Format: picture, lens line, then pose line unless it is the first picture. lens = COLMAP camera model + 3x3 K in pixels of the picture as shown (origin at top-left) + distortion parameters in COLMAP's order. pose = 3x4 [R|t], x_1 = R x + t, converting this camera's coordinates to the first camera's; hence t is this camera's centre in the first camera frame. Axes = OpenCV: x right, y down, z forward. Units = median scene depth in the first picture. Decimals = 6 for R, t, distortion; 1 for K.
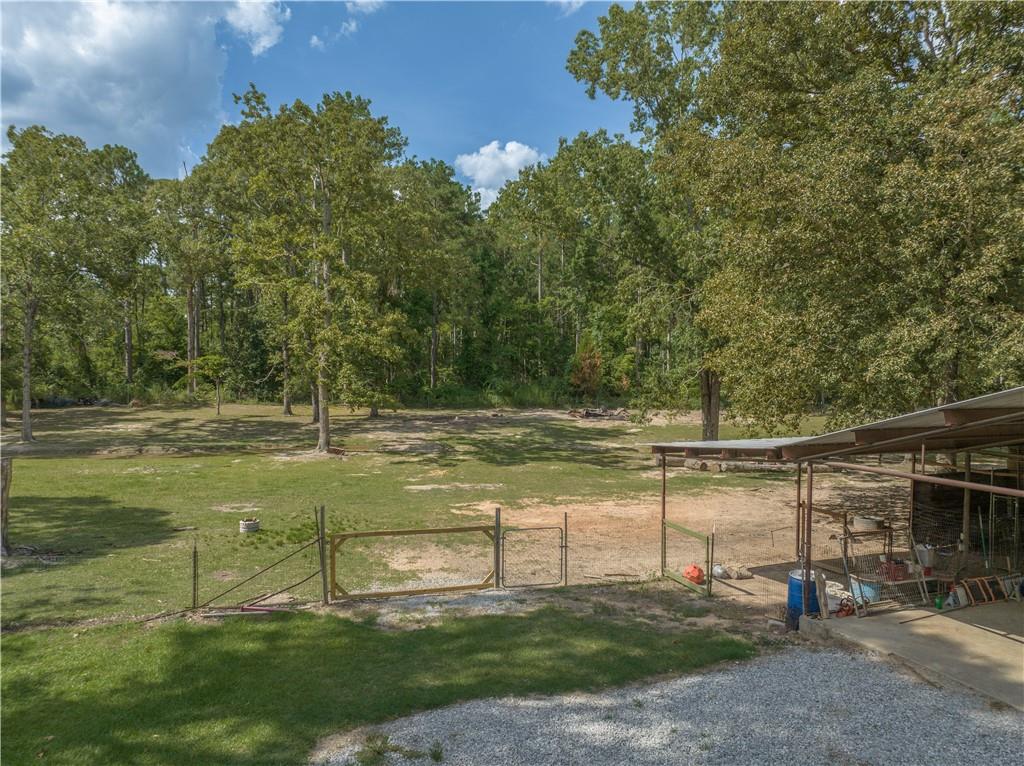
lens RADIAL K [[721.2, 0, 516.5], [0, 721.2, 385.9], [0, 0, 1]] dist [-0.061167, 0.037673]
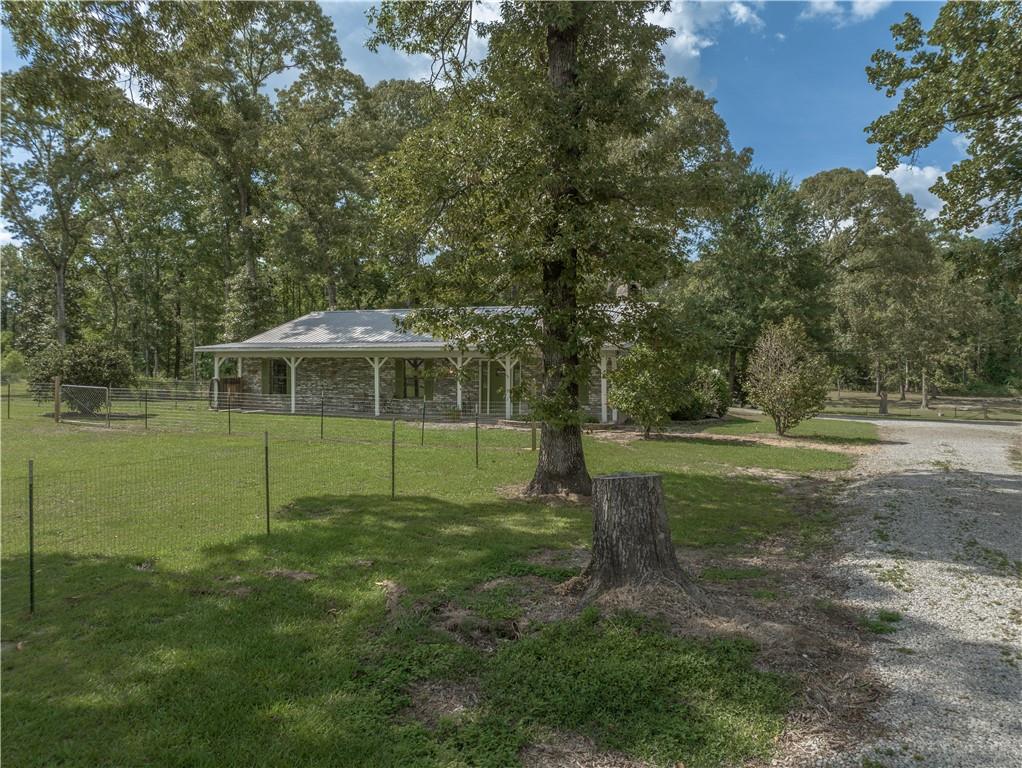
lens RADIAL K [[719.8, 0, 515.5], [0, 719.8, 386.8], [0, 0, 1]] dist [-0.061167, 0.037673]
pose [[0.807433, 0.005290, -0.589936, -0.000881], [-0.009881, 0.999941, -0.004559, 0.035022], [0.589877, 0.009510, 0.807437, -1.140611]]
